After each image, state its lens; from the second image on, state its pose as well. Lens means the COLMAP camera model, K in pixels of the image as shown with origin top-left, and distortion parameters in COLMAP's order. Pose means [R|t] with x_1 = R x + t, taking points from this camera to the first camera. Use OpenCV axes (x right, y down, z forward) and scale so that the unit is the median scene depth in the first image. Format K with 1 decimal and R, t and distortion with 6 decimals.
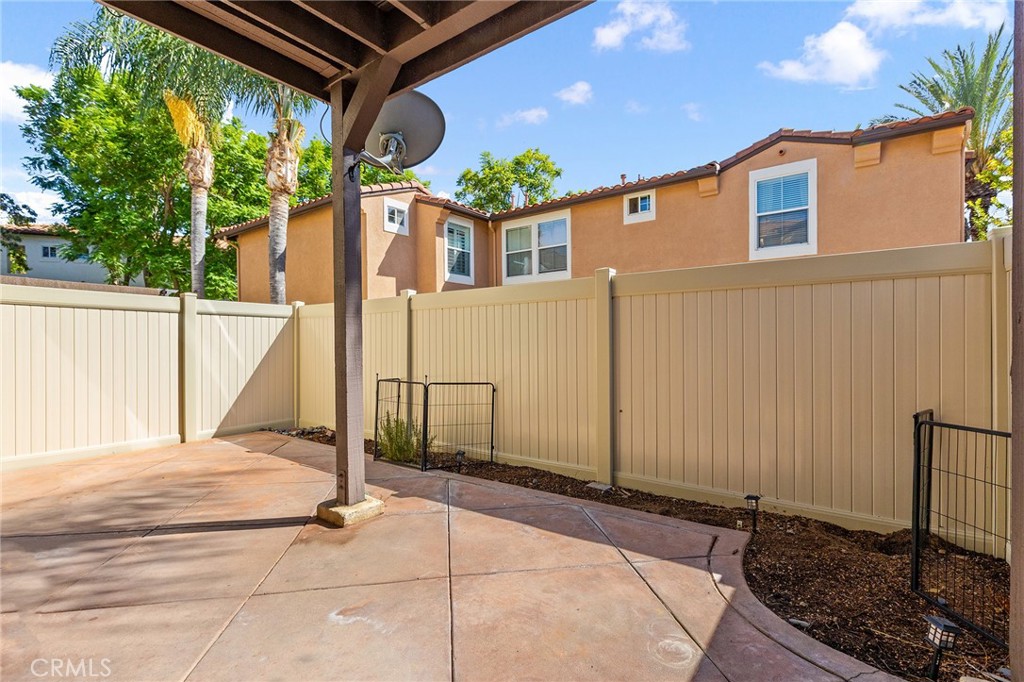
lens RADIAL K [[477.5, 0, 527.4], [0, 477.5, 347.4], [0, 0, 1]] dist [0.004155, -0.000648]
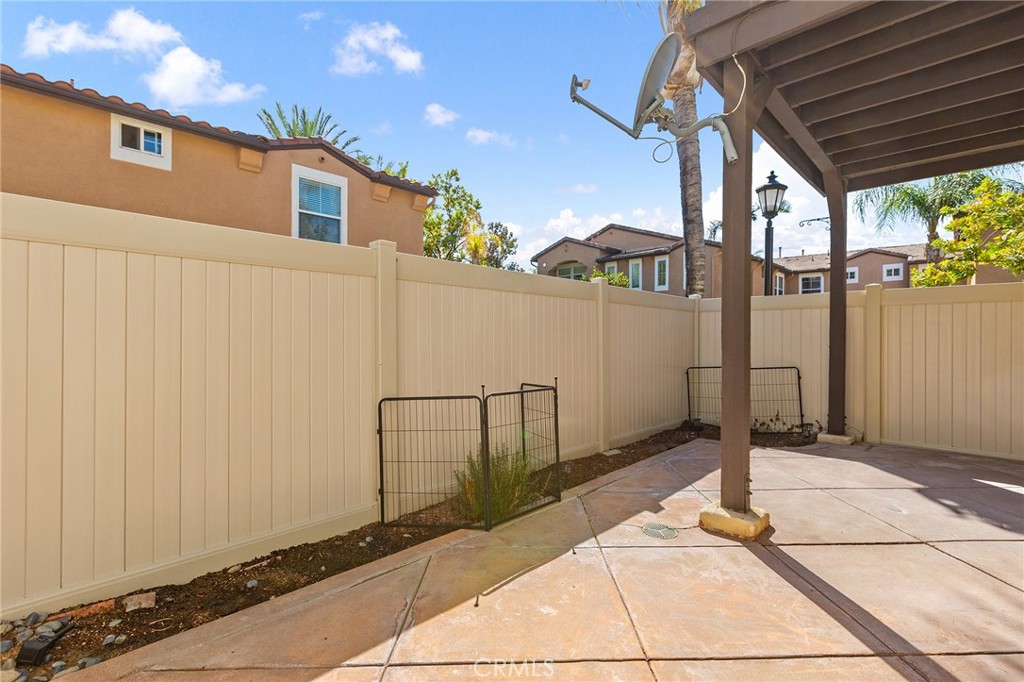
lens RADIAL K [[477.5, 0, 508.8], [0, 477.5, 341.4], [0, 0, 1]] dist [0.004155, -0.000648]
pose [[0.124127, -0.001269, 0.992266, -1.049487], [0.005160, 0.999986, 0.000634, -0.006253], [-0.992253, 0.005042, 0.124132, 1.025126]]
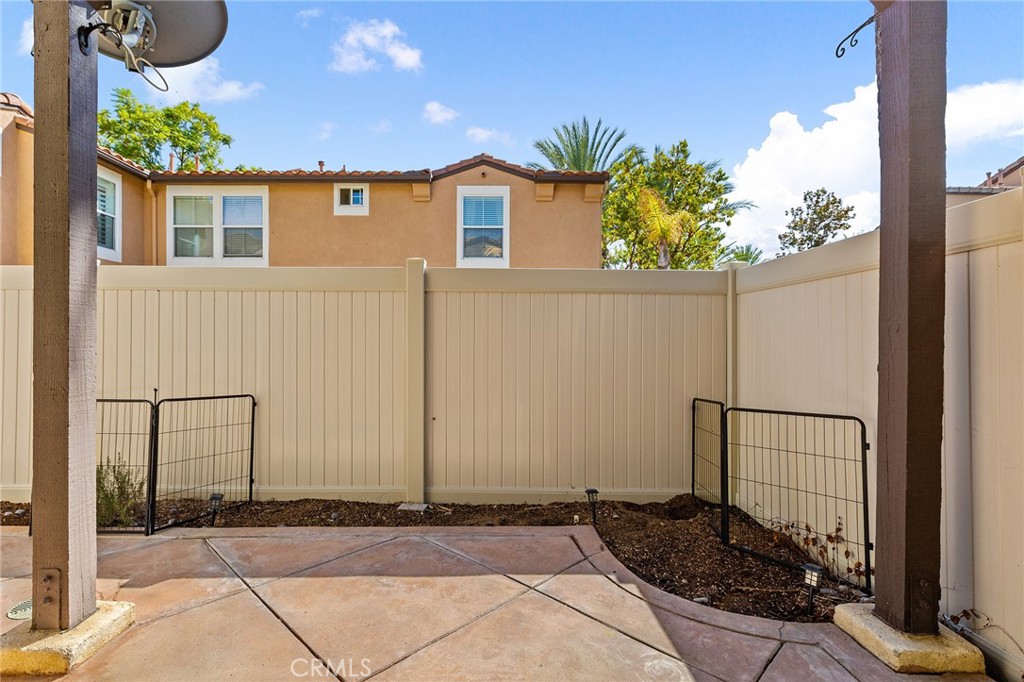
lens RADIAL K [[477.5, 0, 502.3], [0, 477.5, 344.7], [0, 0, 1]] dist [0.004155, -0.000648]
pose [[0.808449, 0.009616, 0.588488, -0.221623], [-0.005141, 0.999944, -0.009278, 0.000853], [-0.588544, 0.004475, 0.808453, 0.185393]]
